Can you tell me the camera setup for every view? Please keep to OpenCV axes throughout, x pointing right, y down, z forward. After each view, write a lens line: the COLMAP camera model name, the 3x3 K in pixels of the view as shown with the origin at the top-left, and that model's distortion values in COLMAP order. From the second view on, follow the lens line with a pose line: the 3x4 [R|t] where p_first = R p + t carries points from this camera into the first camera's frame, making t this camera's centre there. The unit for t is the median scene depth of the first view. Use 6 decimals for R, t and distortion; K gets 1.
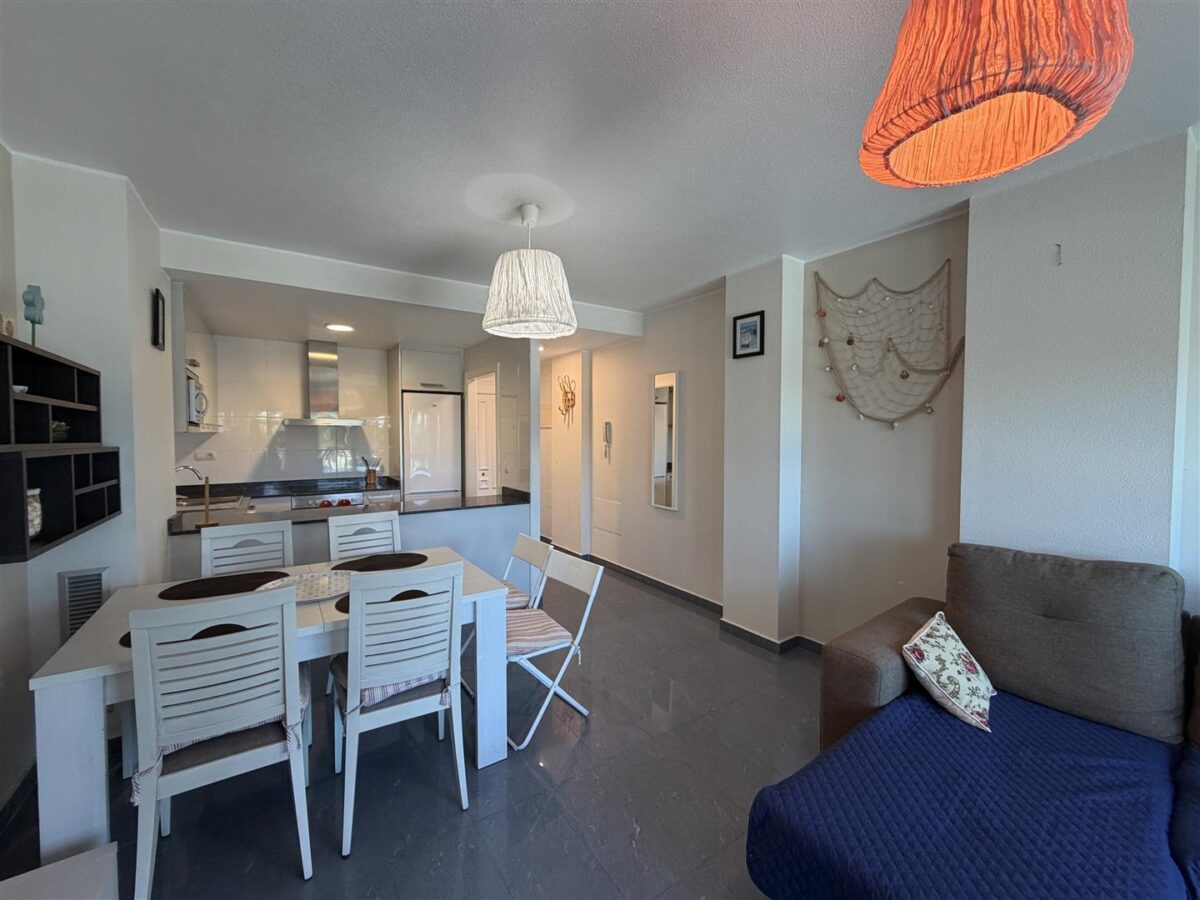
lens RADIAL K [[474.6, 0, 600.5], [0, 474.6, 448.5], [0, 0, 1]] dist [-0.001832, 0.000056]
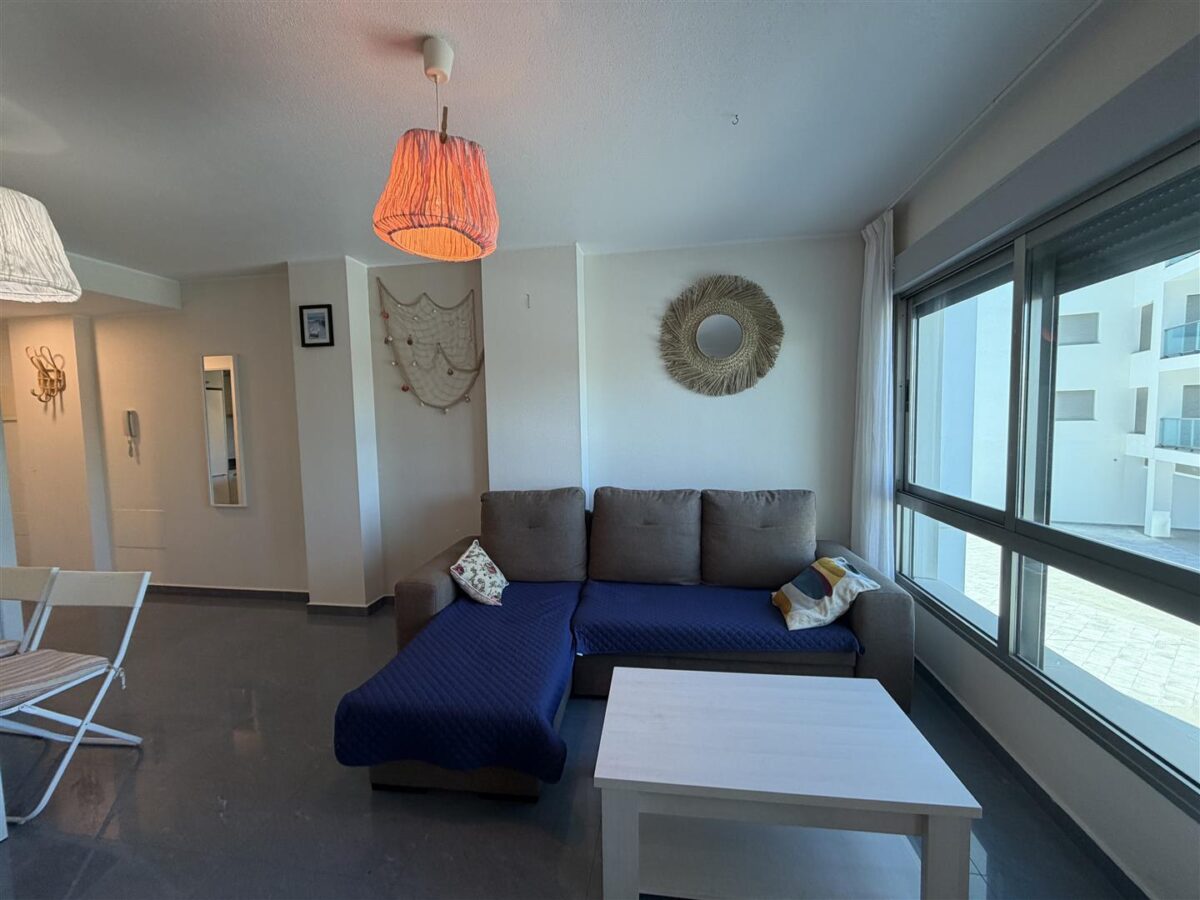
lens RADIAL K [[474.6, 0, 595.4], [0, 474.6, 449.7], [0, 0, 1]] dist [-0.001832, 0.000056]
pose [[0.694371, -0.065287, 0.716649, -0.038117], [0.047733, 0.997861, 0.044657, 0.021467], [-0.718032, 0.003199, 0.696003, -0.229749]]
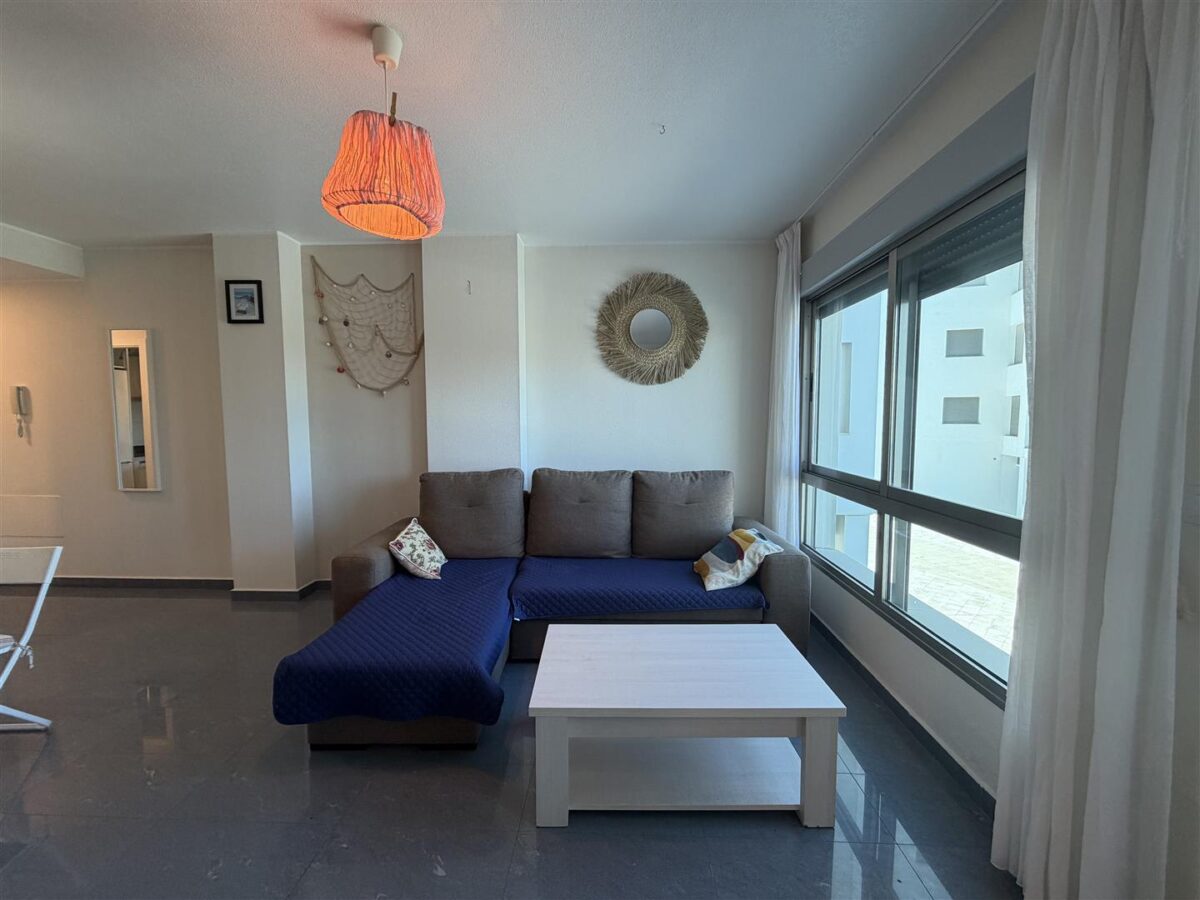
lens RADIAL K [[474.6, 0, 595.3], [0, 474.6, 450.0], [0, 0, 1]] dist [-0.001832, 0.000056]
pose [[0.599192, -0.061562, 0.798235, -0.092117], [0.032326, 0.998087, 0.052709, 0.065569], [-0.799952, -0.005779, 0.600036, -0.284360]]
